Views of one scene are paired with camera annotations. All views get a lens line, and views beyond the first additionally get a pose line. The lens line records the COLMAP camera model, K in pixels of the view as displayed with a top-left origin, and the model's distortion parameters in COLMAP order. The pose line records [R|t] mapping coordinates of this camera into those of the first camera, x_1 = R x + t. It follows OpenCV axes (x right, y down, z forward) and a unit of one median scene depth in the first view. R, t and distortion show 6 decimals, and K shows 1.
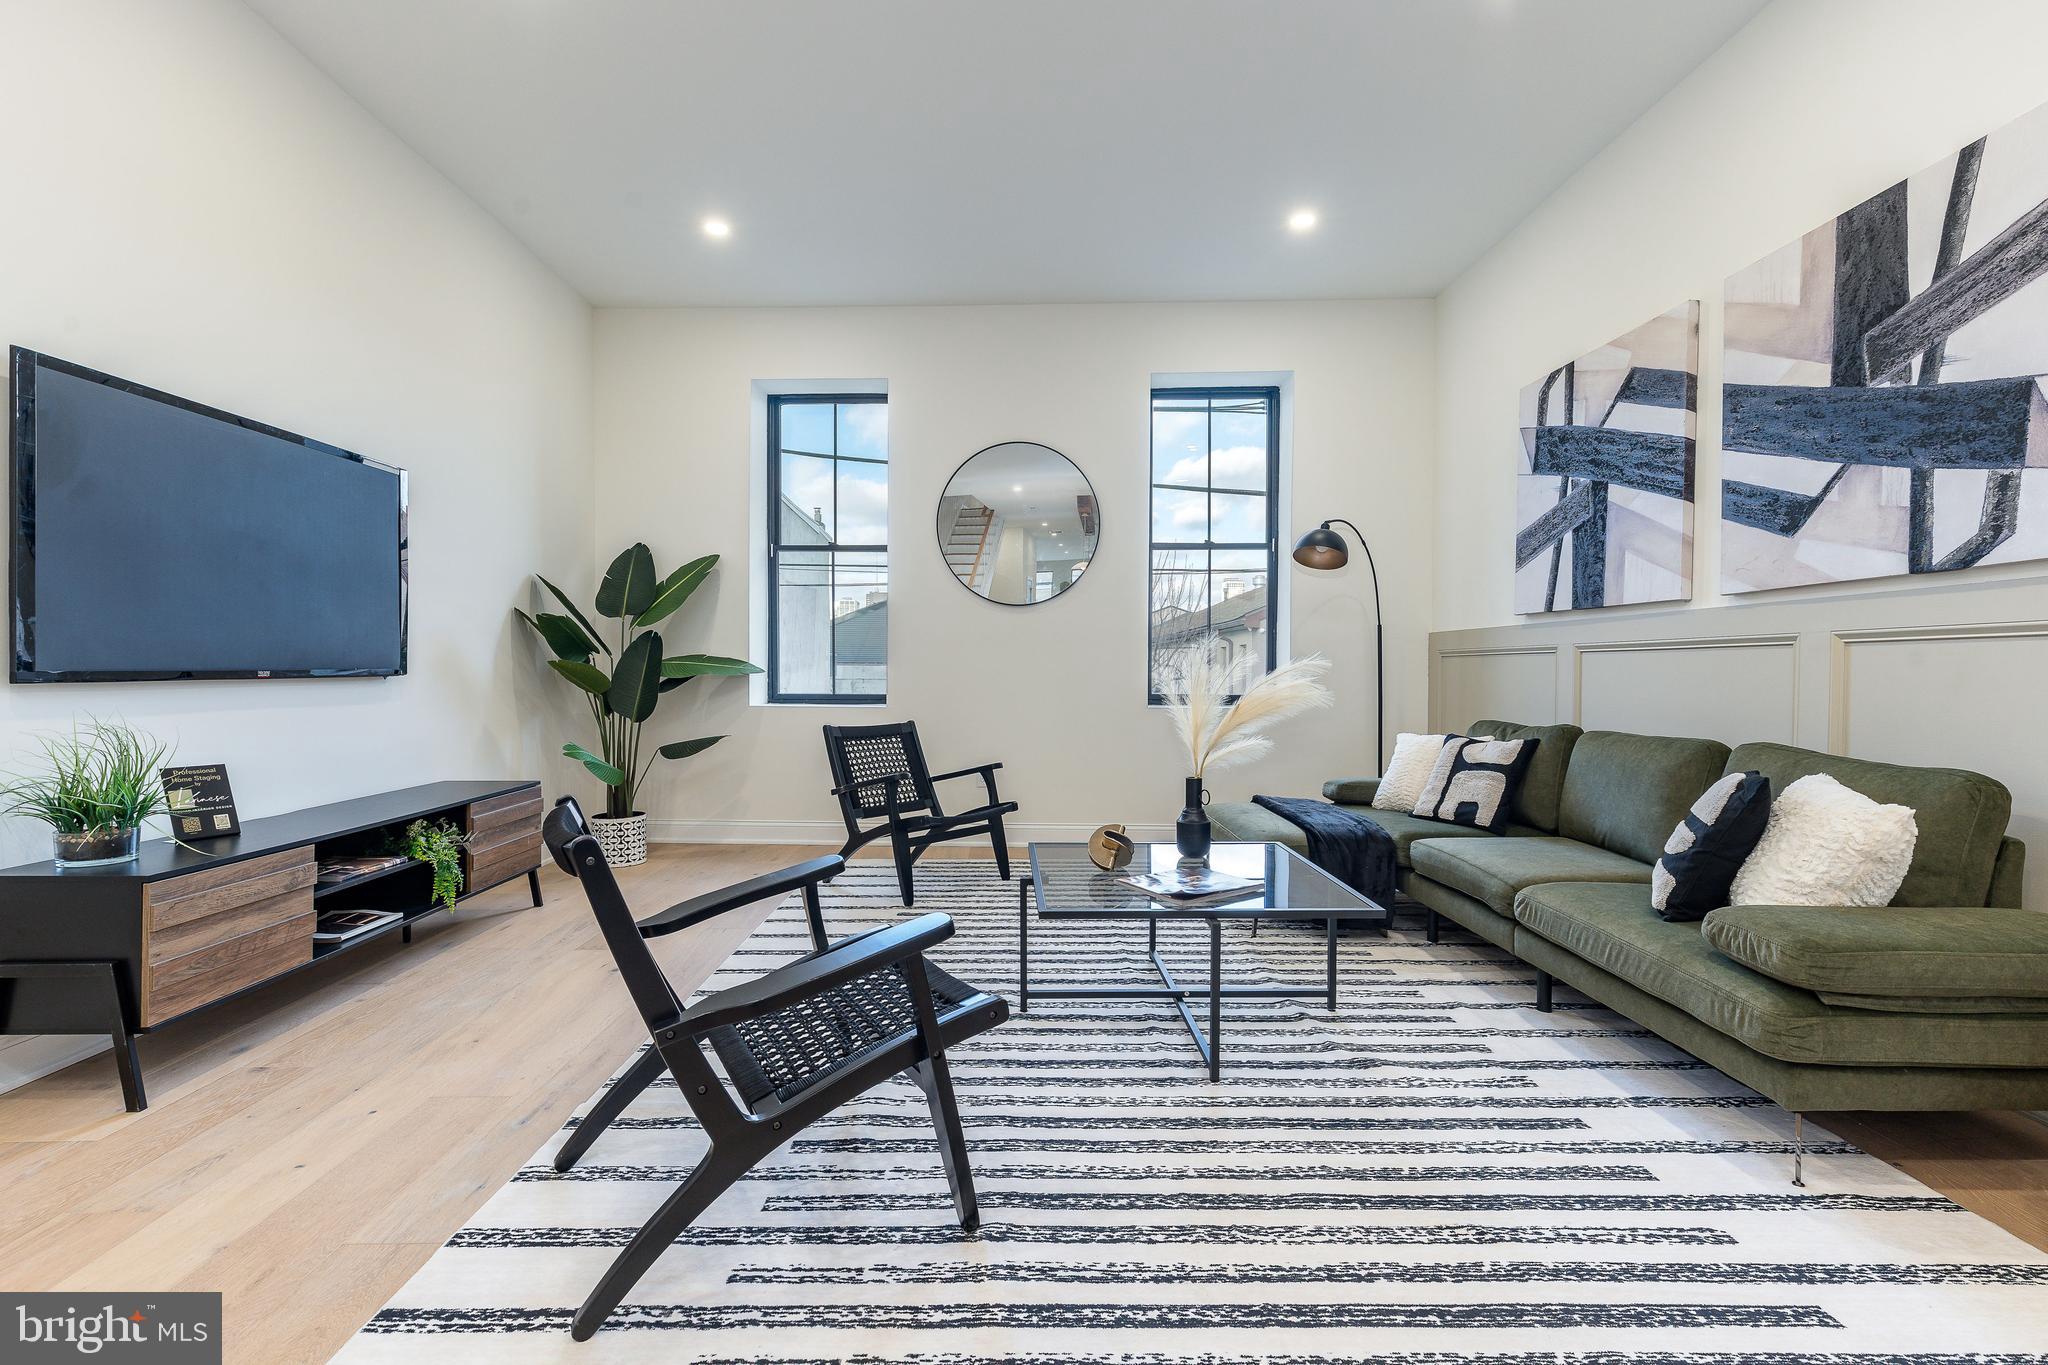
lens RADIAL K [[902.9, 0, 1069.4], [0, 902.9, 684.7], [0, 0, 1]] dist [-0.000445, 0.000041]
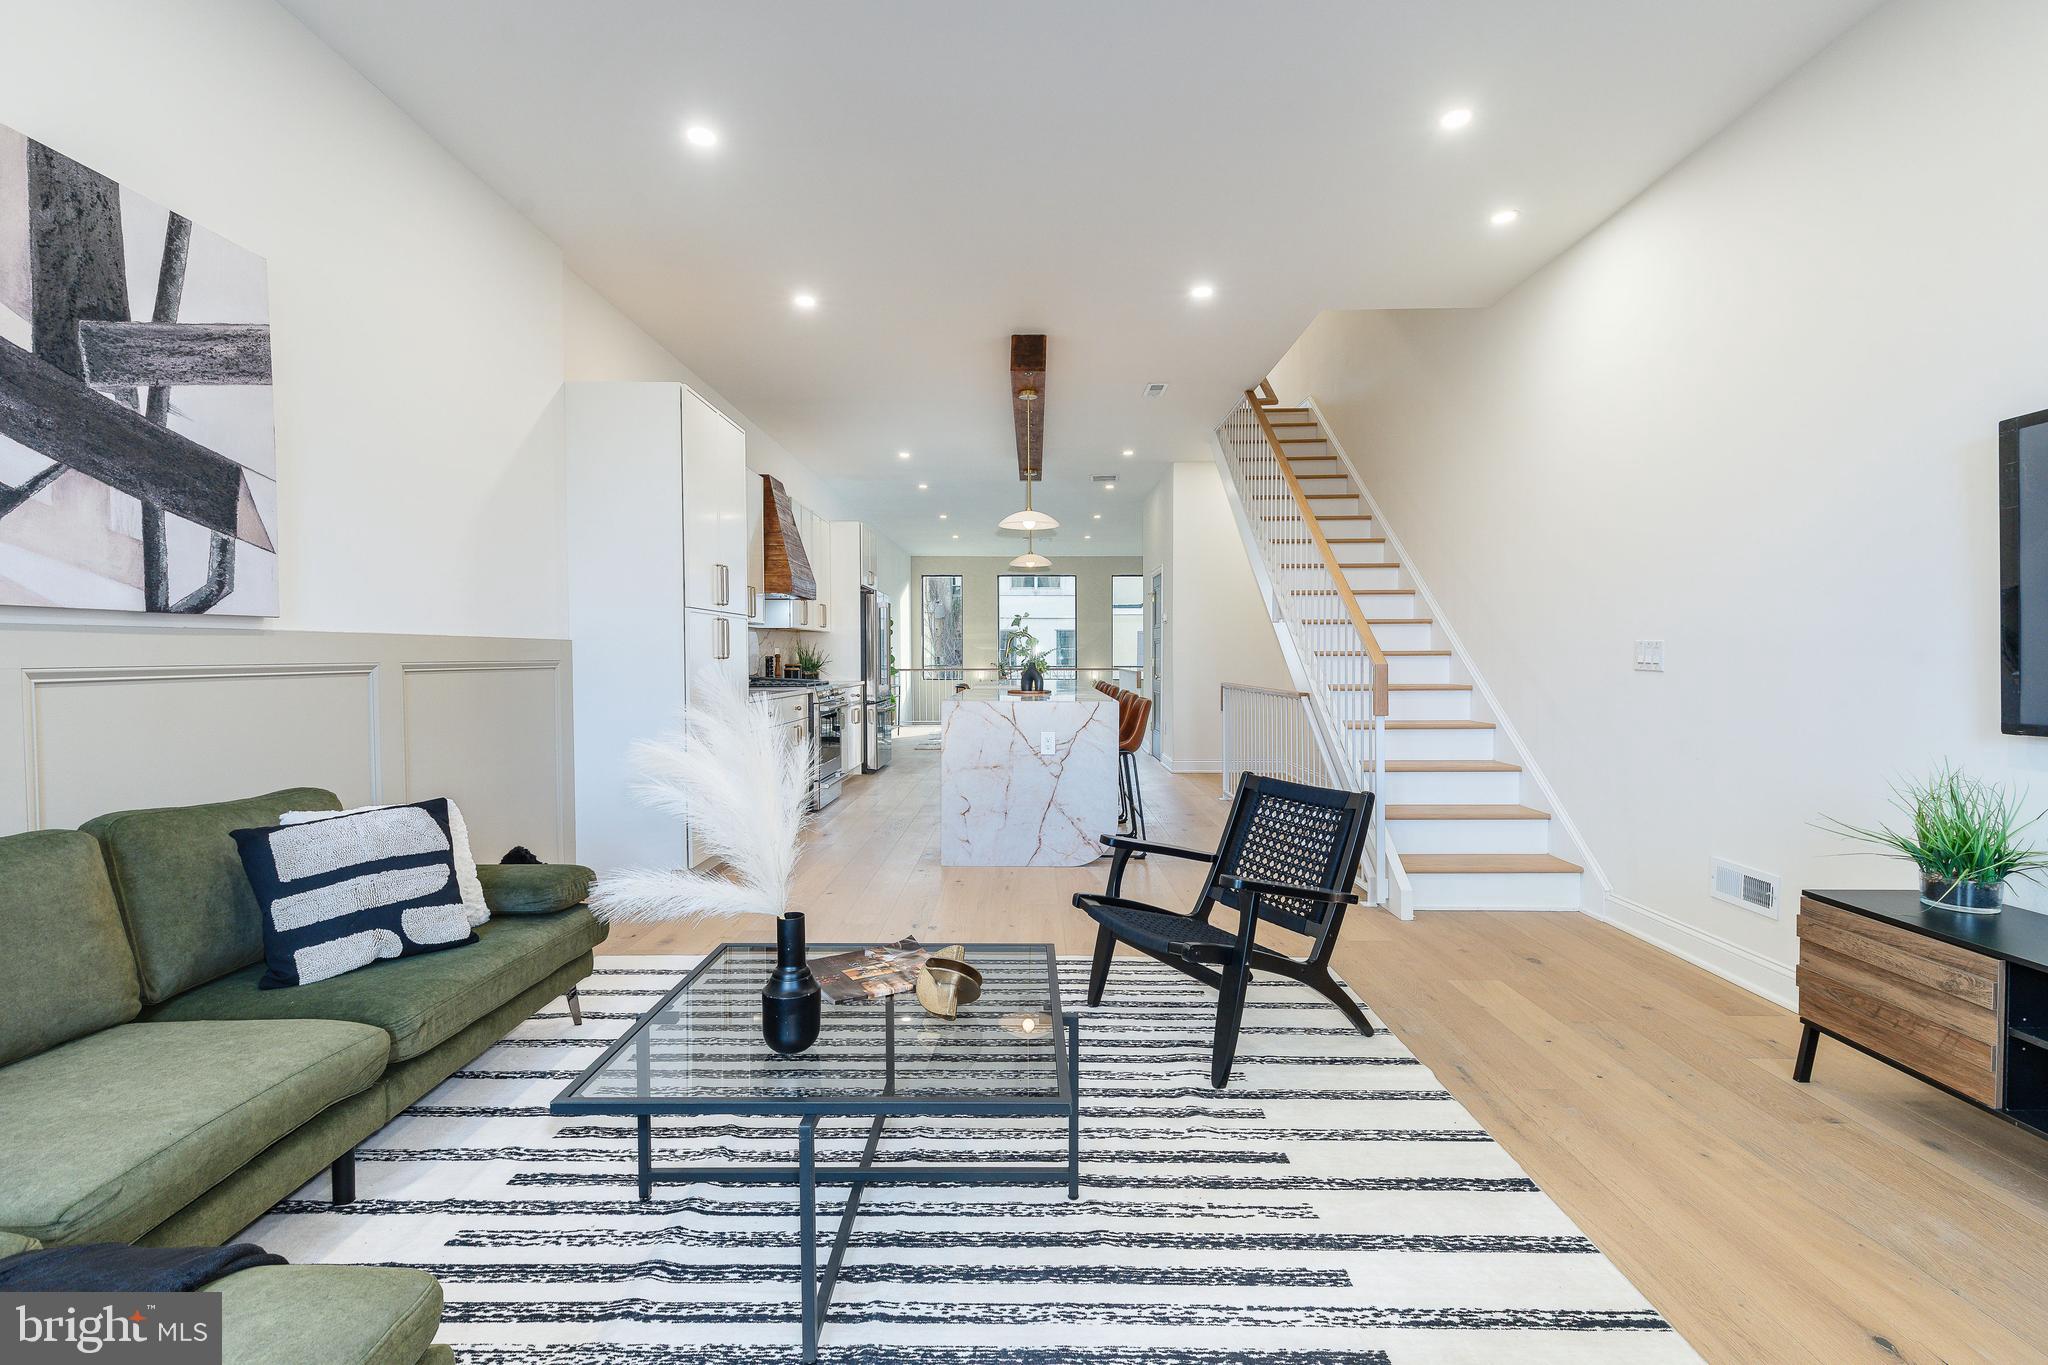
lens RADIAL K [[896.3, 0, 1021.7], [0, 896.3, 681.8], [0, 0, 1]] dist [0.000177, -0.000915]
pose [[-0.996810, -0.006324, 0.079565, -0.066804], [-0.002688, 0.998951, 0.045715, -0.086801], [-0.079771, 0.045355, -0.995781, 1.722847]]
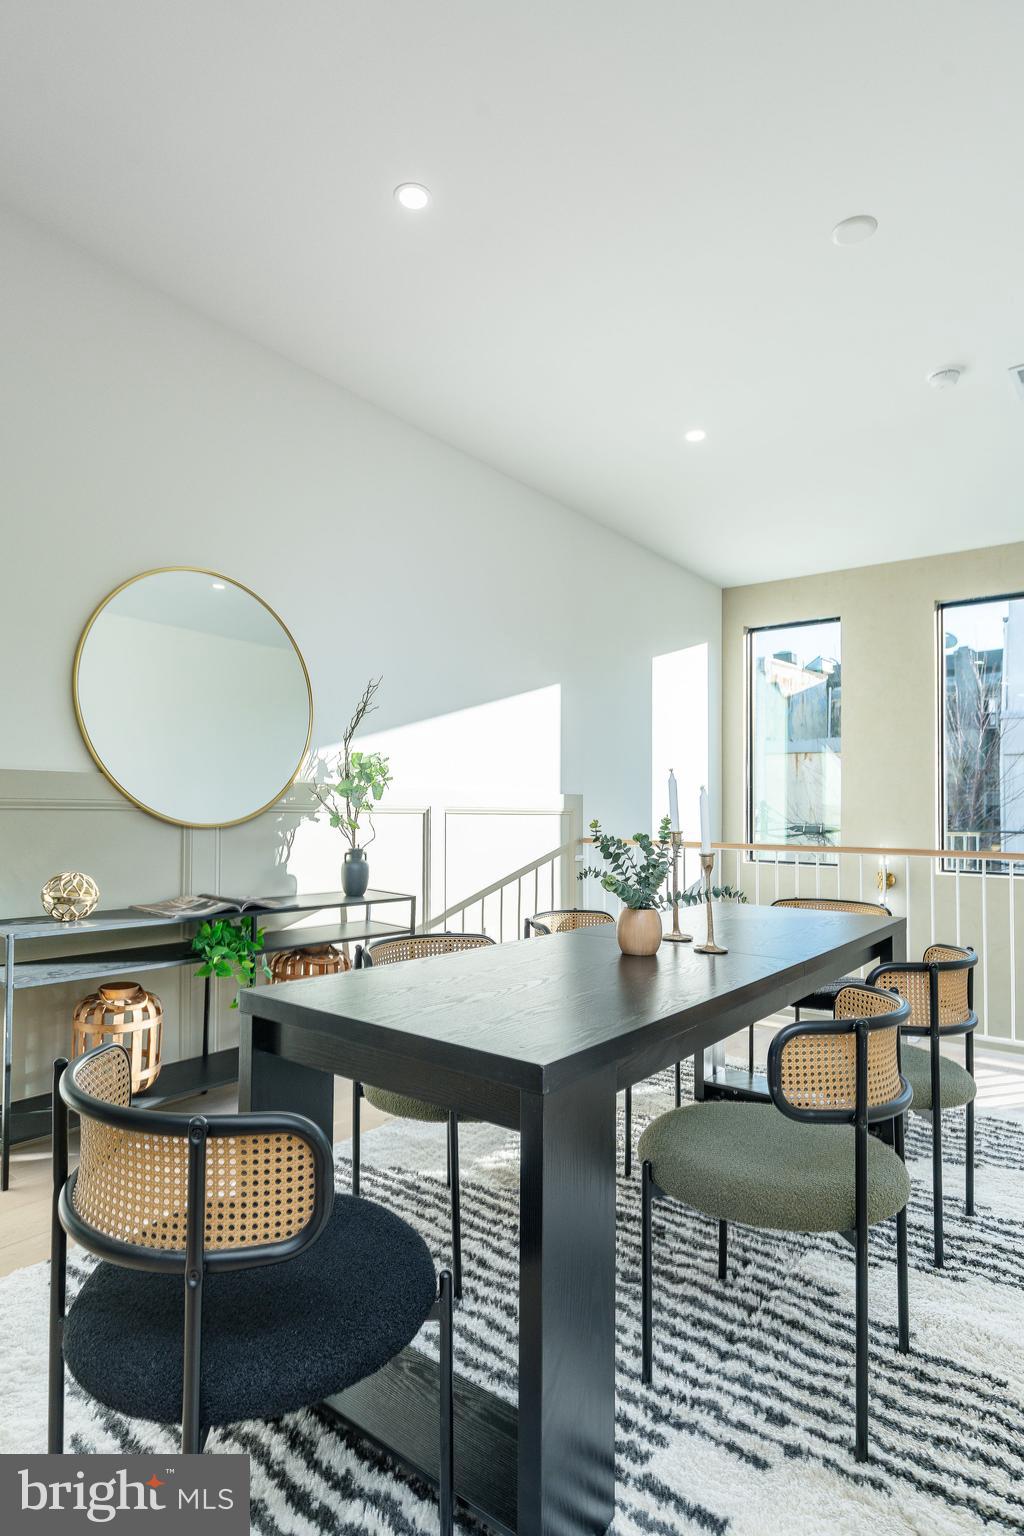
lens RADIAL K [[828.0, 0, 485.1], [0, 828.0, 779.0], [0, 0, 1]] dist [0.002105, 0.001682]
pose [[-0.732130, 0.012064, 0.681058, -0.031184], [-0.003524, 0.999763, -0.021497, -0.001746], [-0.681156, -0.018139, -0.731914, -2.515841]]
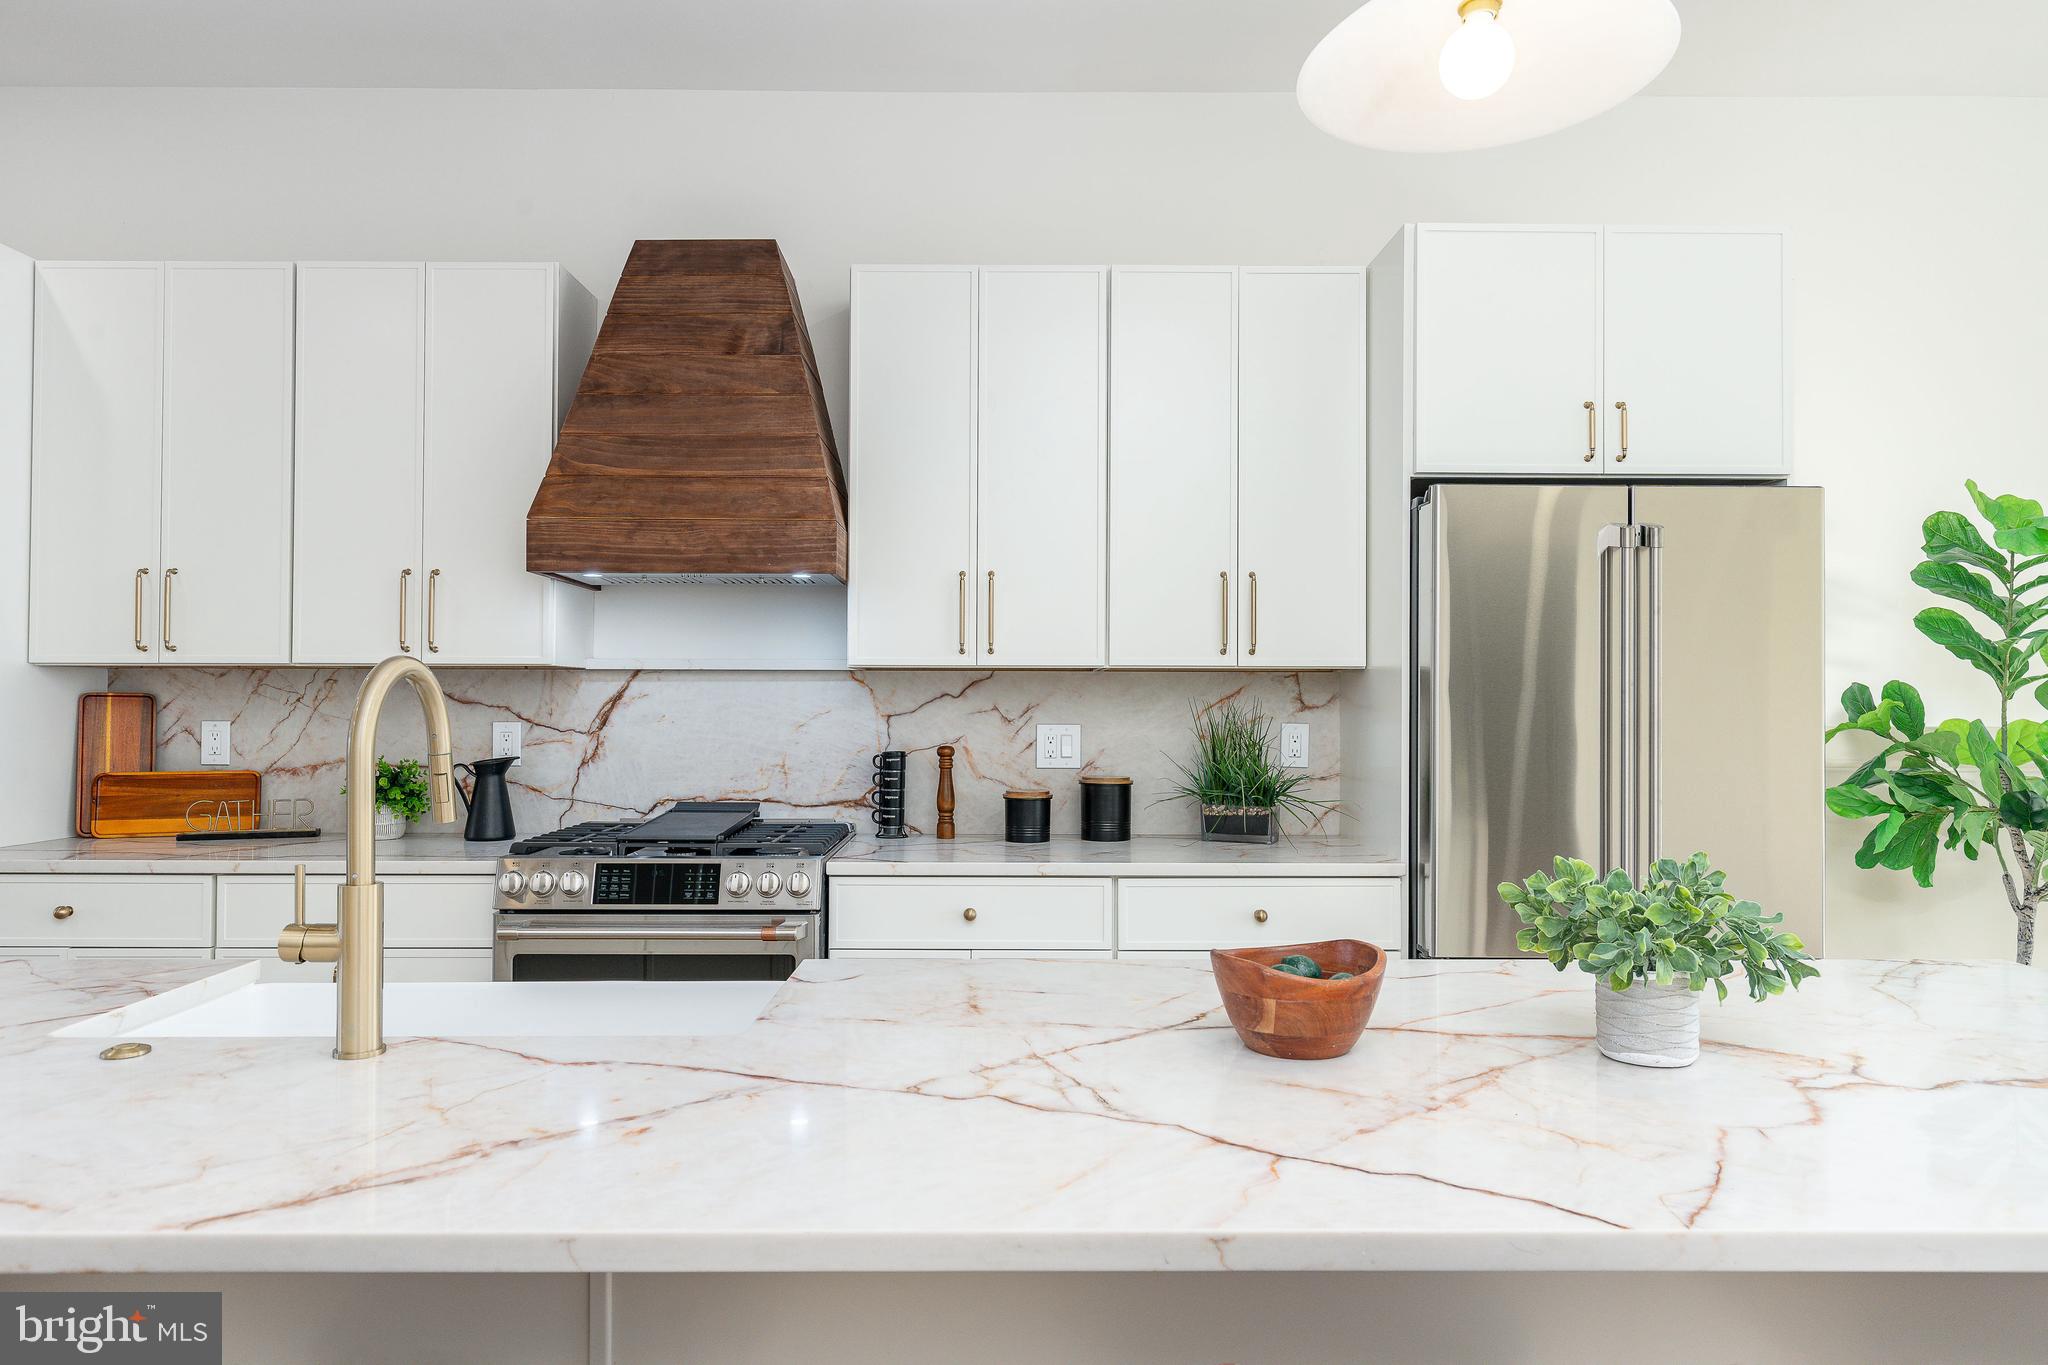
lens RADIAL K [[1272.4, 0, 1024.0], [0, 1272.4, 682.5], [0, 0, 1]] dist [-0.001545, -0.000005]
pose [[0.056190, 0.009432, 0.998376, -0.418732], [0.013832, 0.999852, -0.010224, -0.094703], [-0.998324, 0.014384, 0.056051, -1.402243]]
